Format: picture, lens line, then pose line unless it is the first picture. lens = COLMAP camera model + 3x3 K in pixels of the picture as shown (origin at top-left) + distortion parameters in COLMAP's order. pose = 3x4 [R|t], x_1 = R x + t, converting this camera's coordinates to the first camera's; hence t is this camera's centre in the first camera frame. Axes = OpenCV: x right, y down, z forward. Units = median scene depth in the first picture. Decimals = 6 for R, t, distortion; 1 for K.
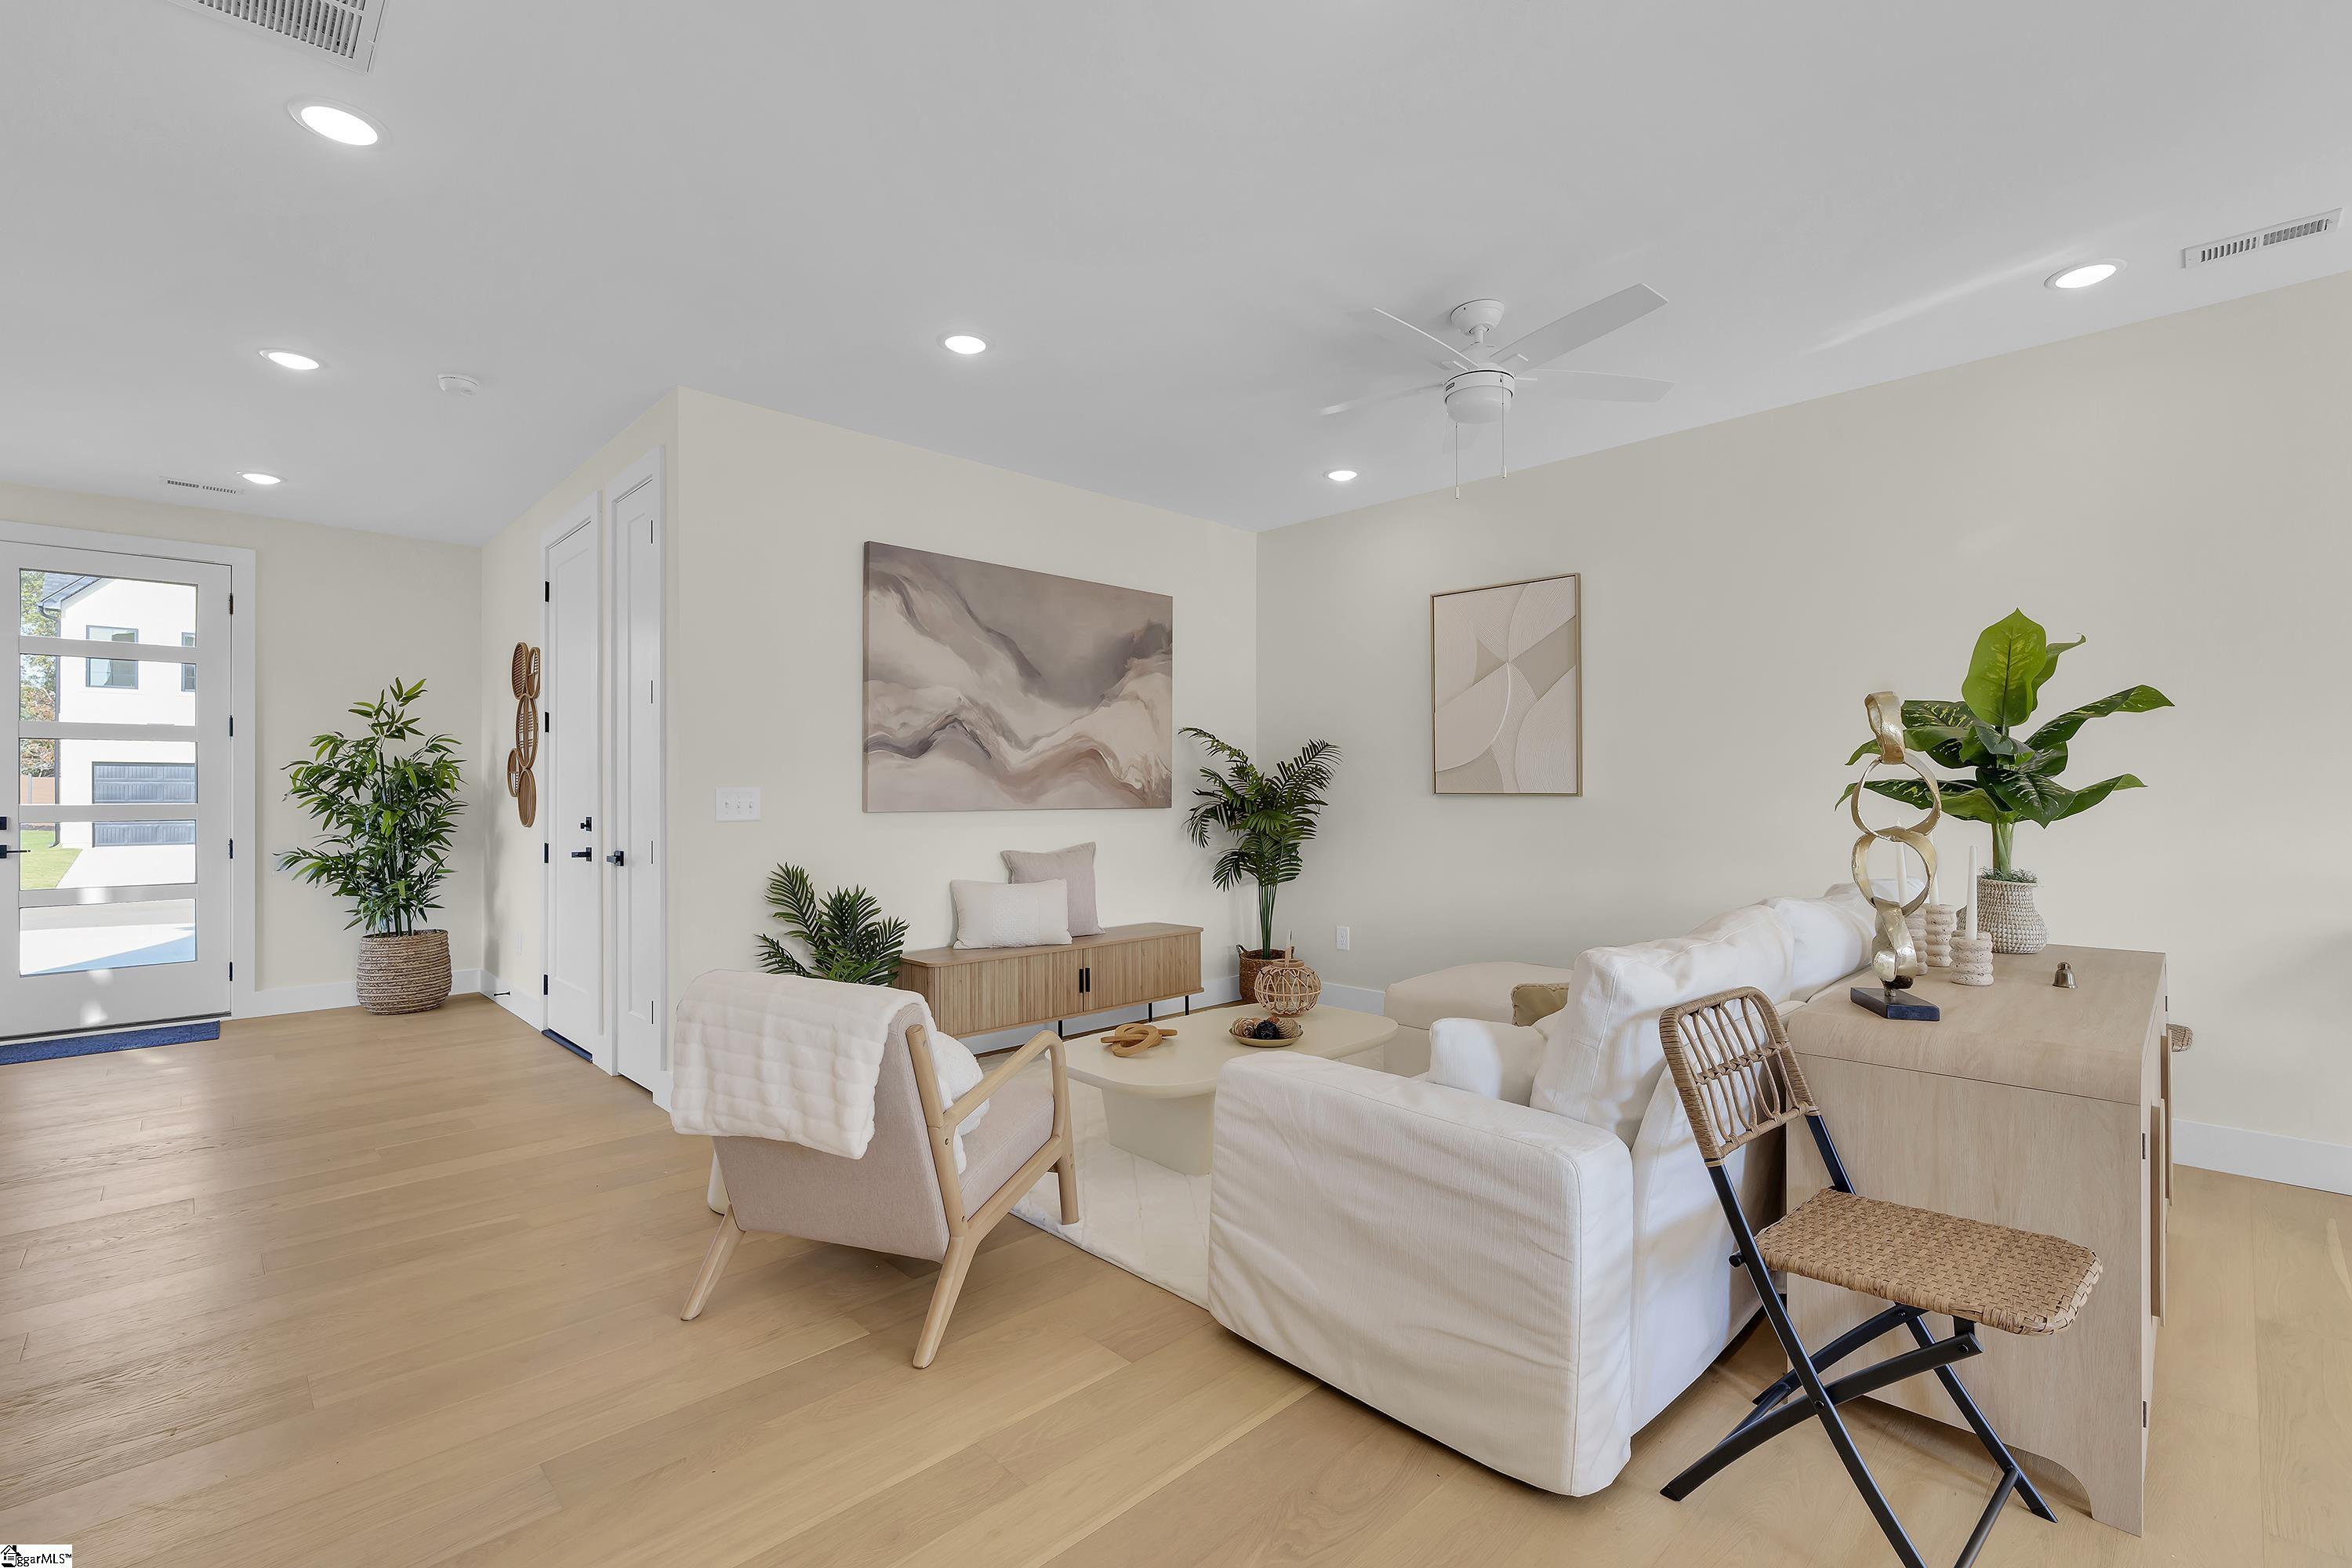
lens RADIAL K [[1038.2, 0, 1194.2], [0, 1038.2, 787.1], [0, 0, 1]] dist [-0.004896, 0.000985]
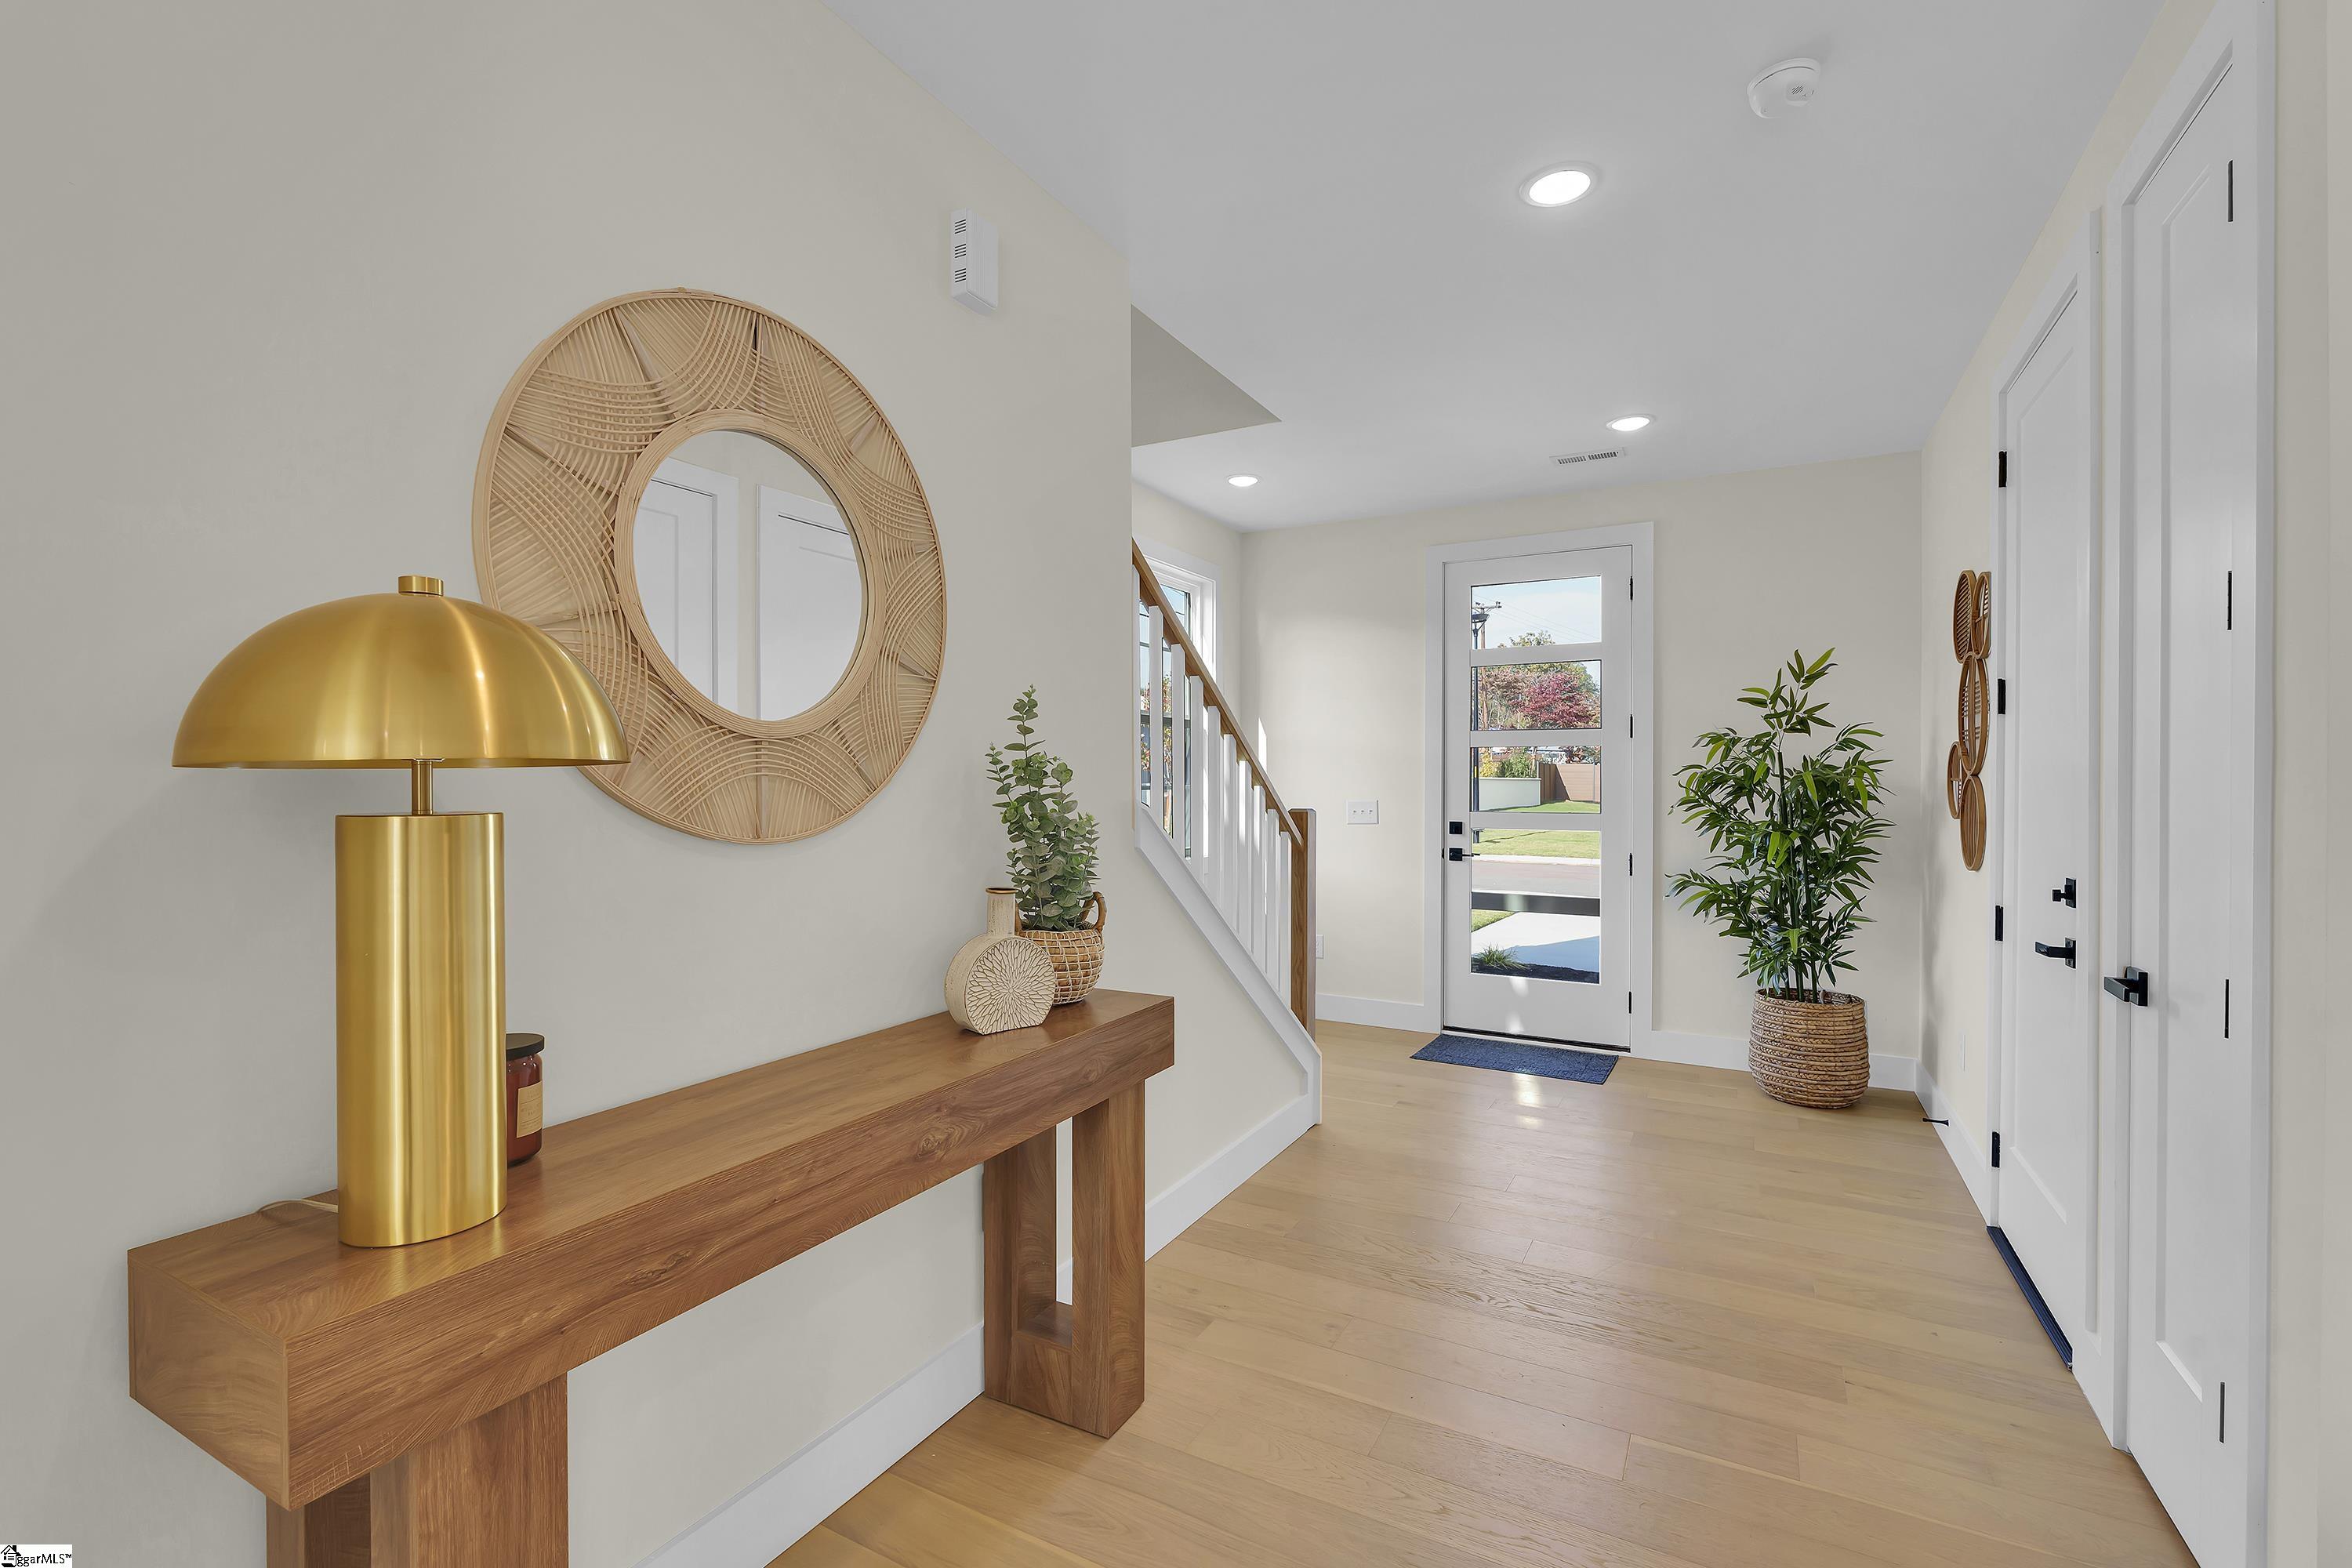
lens RADIAL K [[1038.2, 0, 1169.3], [0, 1038.2, 784.5], [0, 0, 1]] dist [-0.004896, 0.000985]
pose [[0.284285, 0.008885, -0.958699, -0.187789], [0.003276, 0.999942, 0.010239, -0.019294], [0.958734, -0.006052, 0.284239, 0.361894]]
